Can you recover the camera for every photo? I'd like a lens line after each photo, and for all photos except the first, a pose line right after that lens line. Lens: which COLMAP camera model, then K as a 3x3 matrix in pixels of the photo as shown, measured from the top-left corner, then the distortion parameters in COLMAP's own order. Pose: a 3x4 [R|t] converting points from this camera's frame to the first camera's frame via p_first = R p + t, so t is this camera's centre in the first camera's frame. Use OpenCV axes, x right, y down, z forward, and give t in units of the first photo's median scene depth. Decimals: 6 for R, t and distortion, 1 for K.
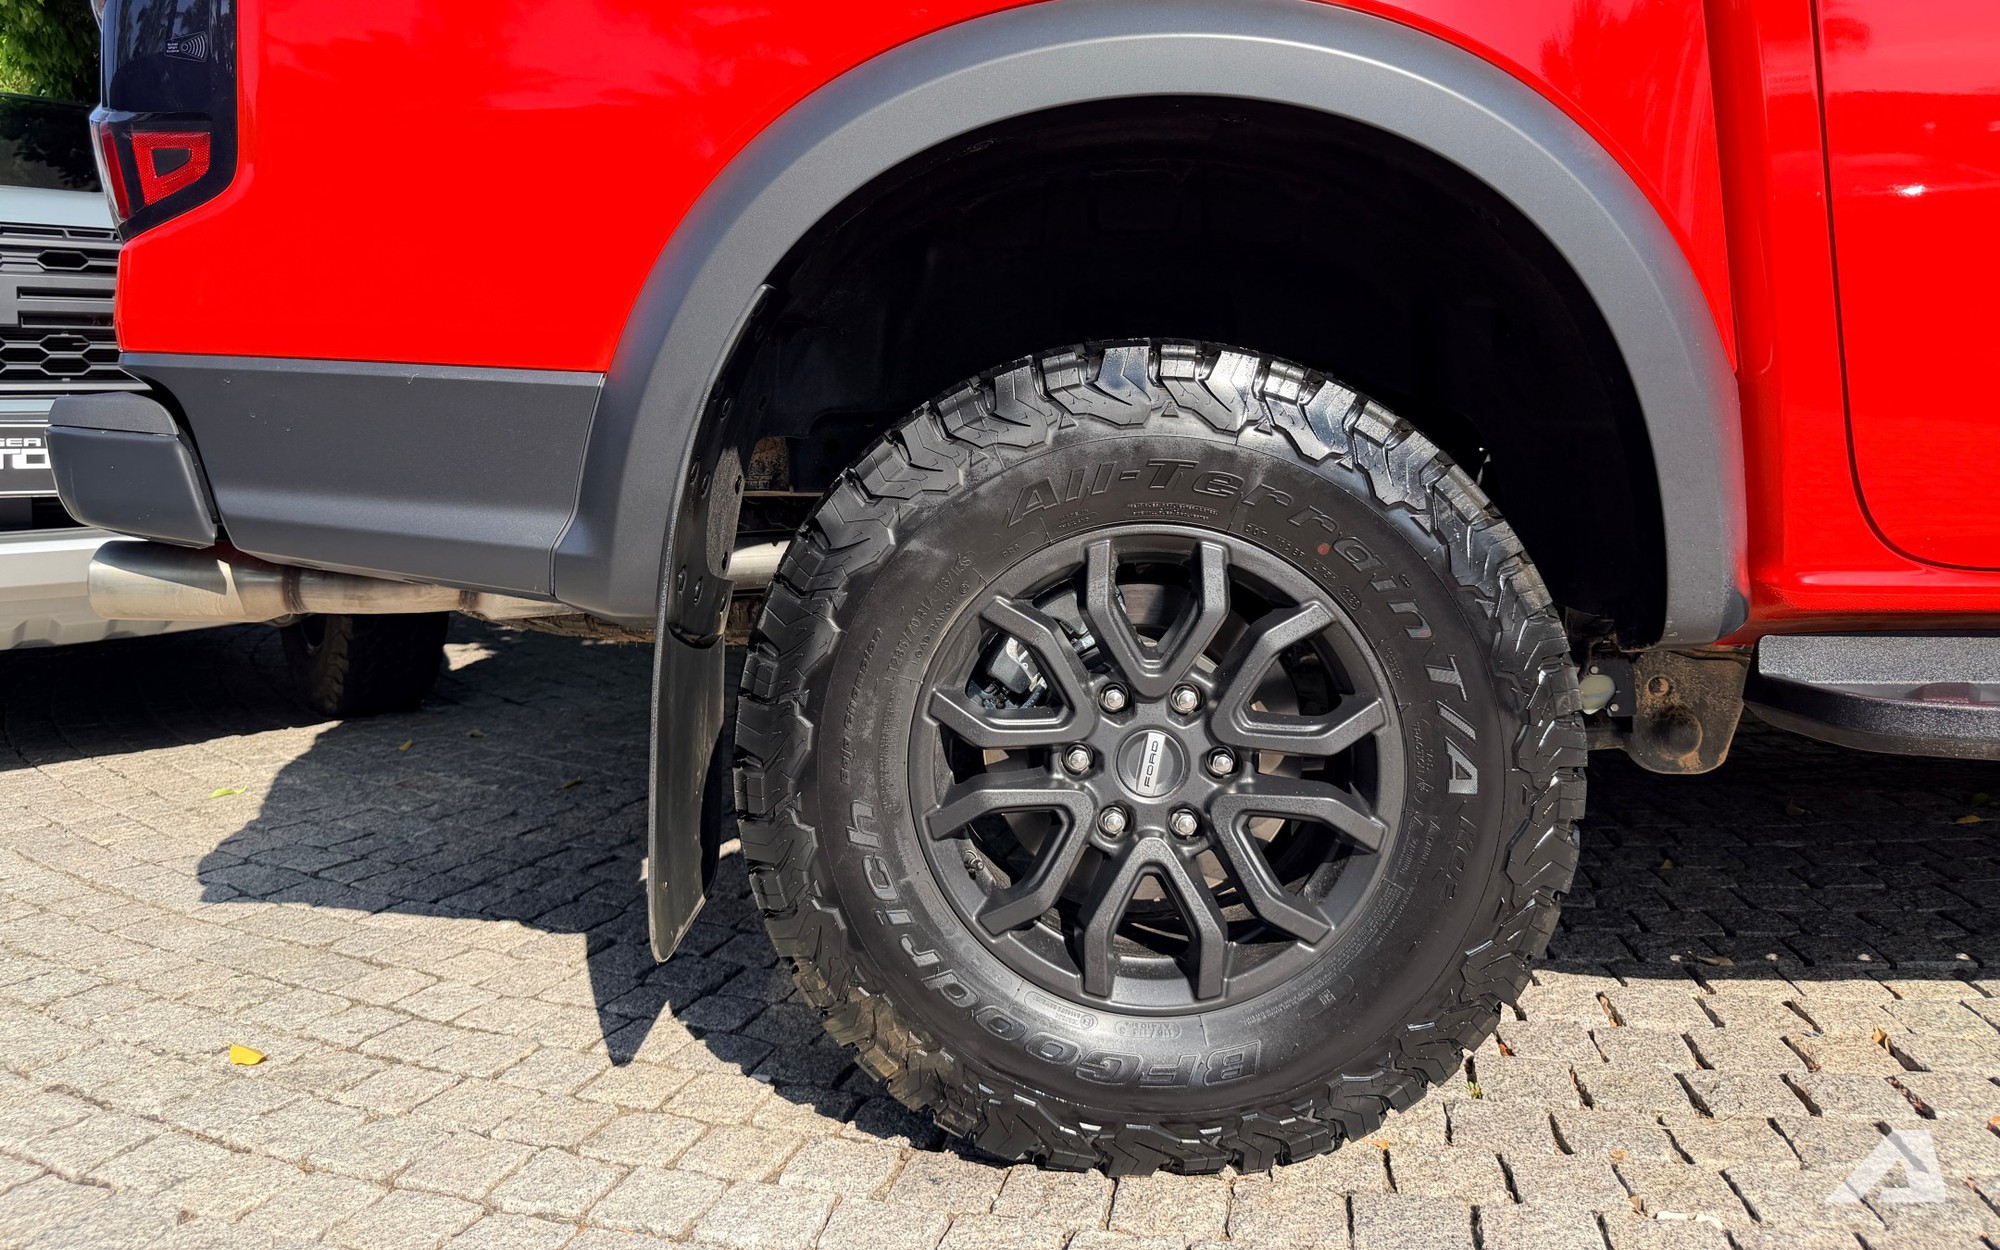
lens RADIAL K [[1594.4, 0, 1000.4], [0, 1594.4, 580.4], [0, 0, 1]] dist [0.004006, -0.001288]
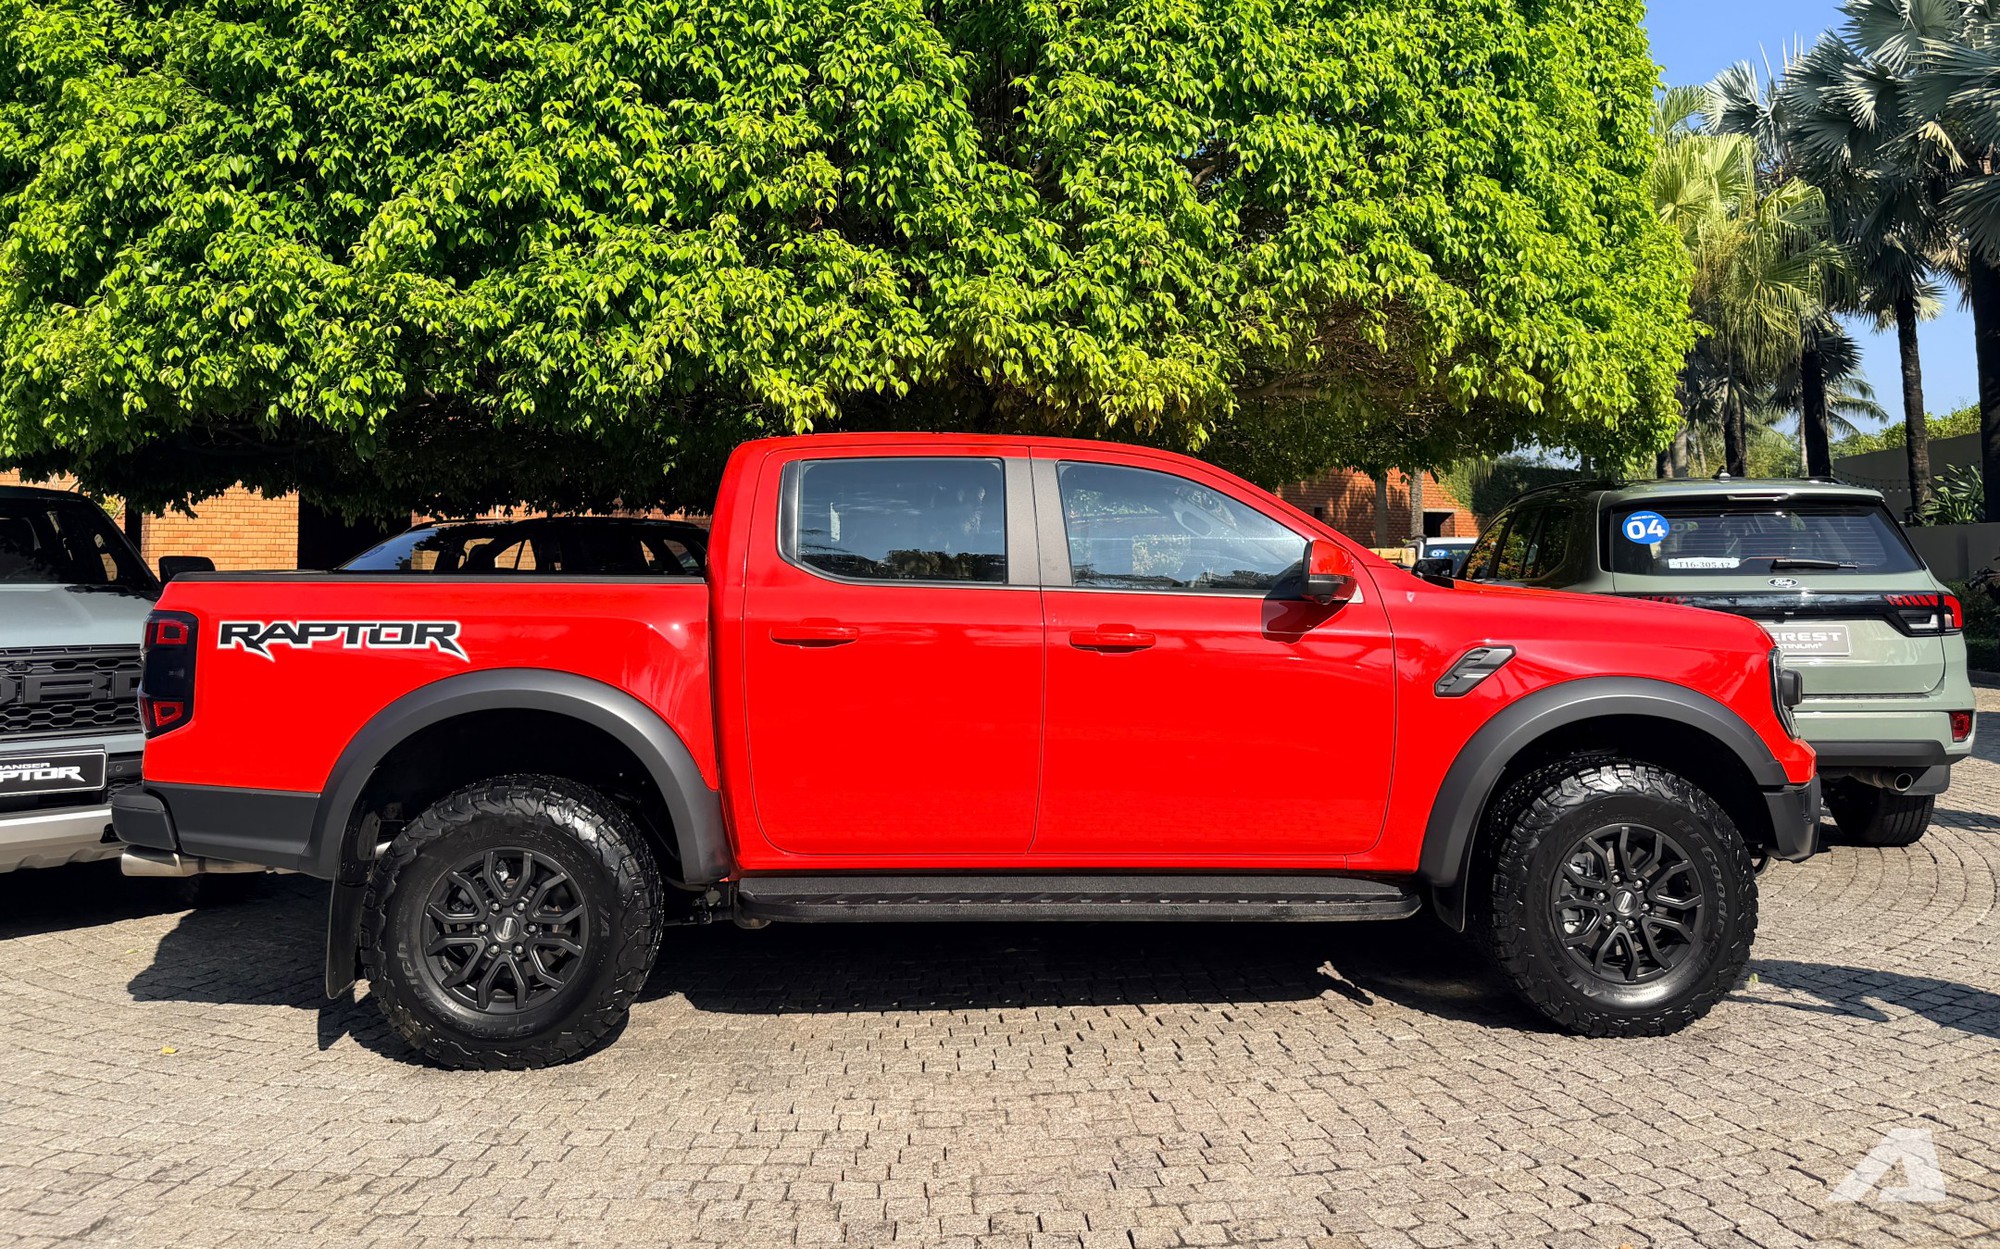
lens RADIAL K [[1594.4, 0, 1000.4], [0, 1594.4, 579.9], [0, 0, 1]] dist [0.004006, -0.001288]
pose [[0.995943, 0.012410, 0.089121, 0.634913], [-0.002819, 0.994261, -0.106948, -0.183948], [-0.089937, 0.106263, 0.990262, -1.792325]]
